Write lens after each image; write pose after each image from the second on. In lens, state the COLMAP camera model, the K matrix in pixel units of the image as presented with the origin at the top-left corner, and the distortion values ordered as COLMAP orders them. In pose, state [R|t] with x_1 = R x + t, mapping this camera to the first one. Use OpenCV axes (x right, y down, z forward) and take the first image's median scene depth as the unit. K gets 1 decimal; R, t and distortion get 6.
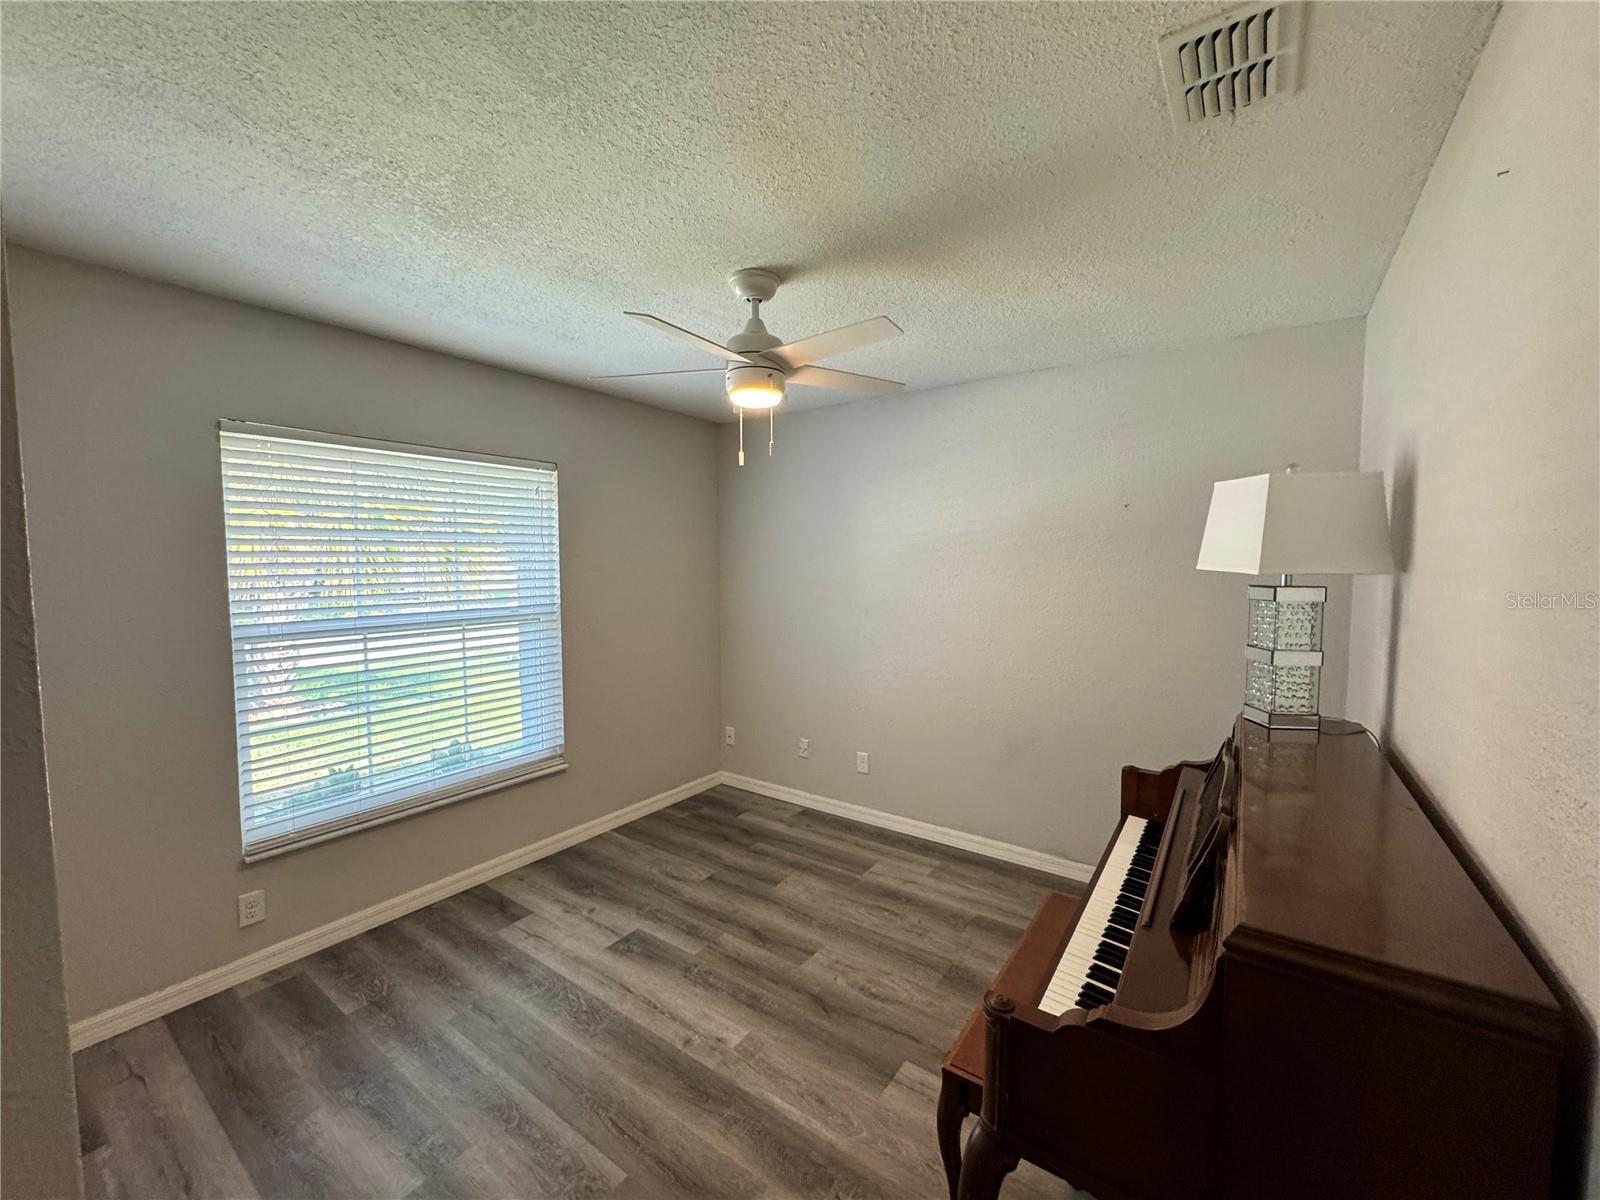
lens RADIAL K [[636.4, 0, 802.4], [0, 636.4, 596.3], [0, 0, 1]] dist [-0.000104, -0.000142]
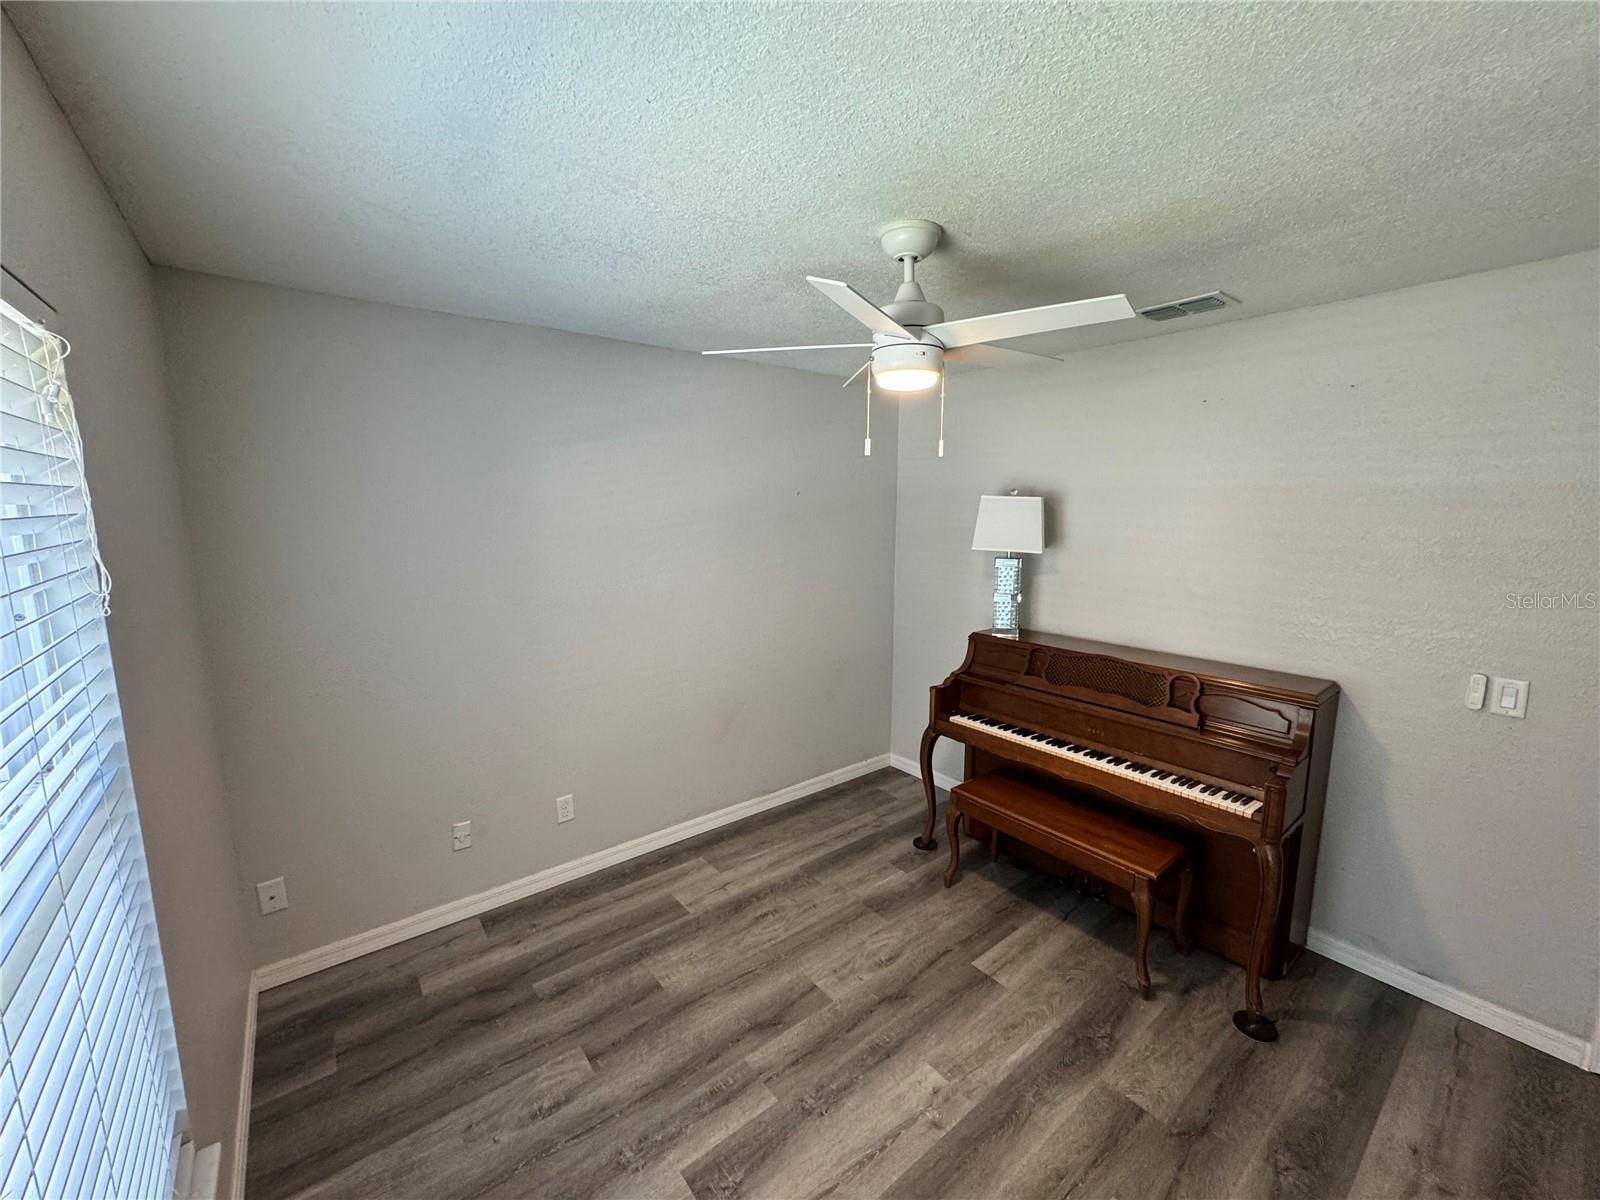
lens RADIAL K [[636.4, 0, 802.7], [0, 636.4, 599.5], [0, 0, 1]] dist [-0.000104, -0.000142]
pose [[0.281773, -0.143758, 0.948650, -0.732089], [0.052376, 0.989542, 0.134398, -0.112774], [-0.958051, 0.011817, 0.286355, 0.693957]]
